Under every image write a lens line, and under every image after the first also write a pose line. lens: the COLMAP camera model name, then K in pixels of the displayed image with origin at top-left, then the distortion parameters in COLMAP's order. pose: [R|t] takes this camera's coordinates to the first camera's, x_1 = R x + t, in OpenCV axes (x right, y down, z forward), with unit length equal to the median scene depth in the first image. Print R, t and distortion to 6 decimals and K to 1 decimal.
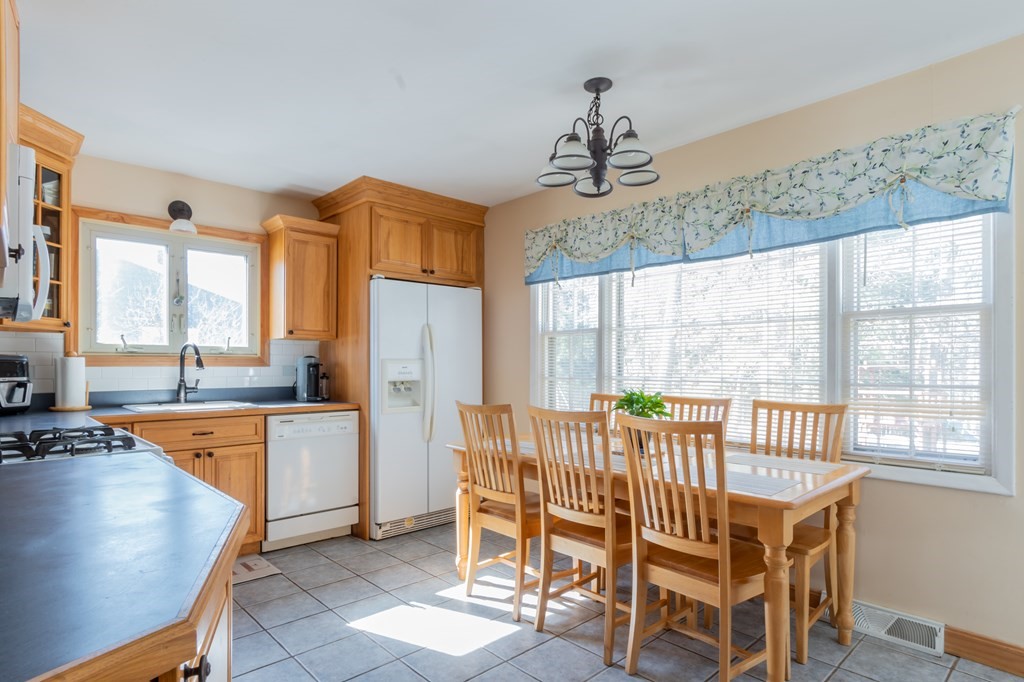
lens RADIAL K [[548.3, 0, 492.3], [0, 548.3, 363.8], [0, 0, 1]] dist [0.002164, -0.003255]
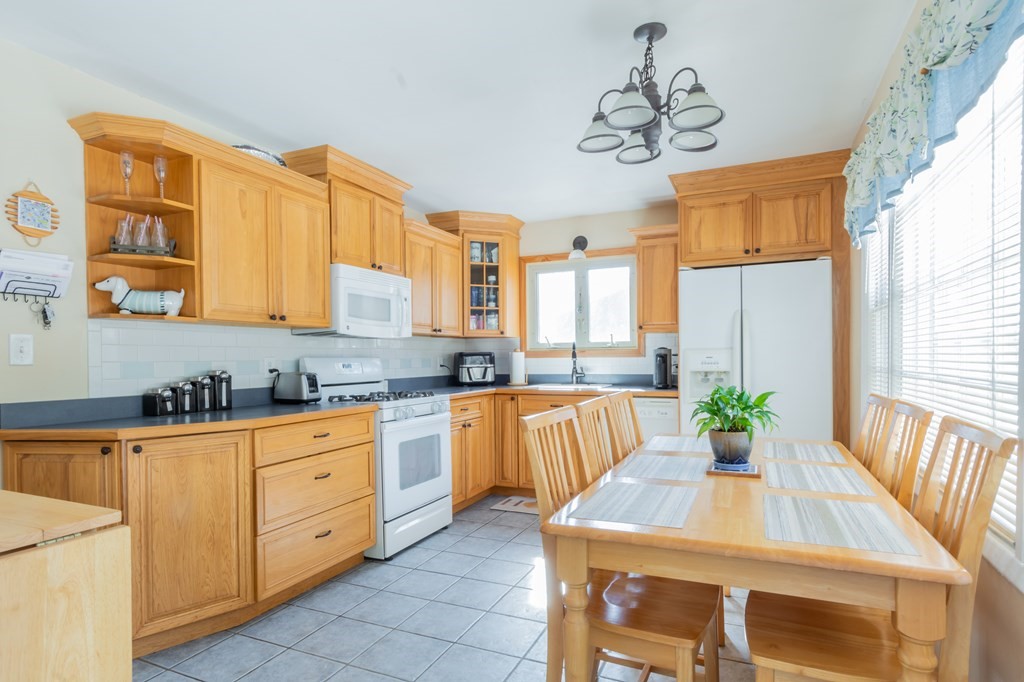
lens RADIAL K [[548.3, 0, 508.6], [0, 548.3, 364.3], [0, 0, 1]] dist [0.002164, -0.003255]
pose [[0.387571, 0.006540, -0.921816, 0.596146], [0.009915, 0.999887, 0.011262, 0.004612], [0.921786, -0.013505, 0.387463, 0.292454]]
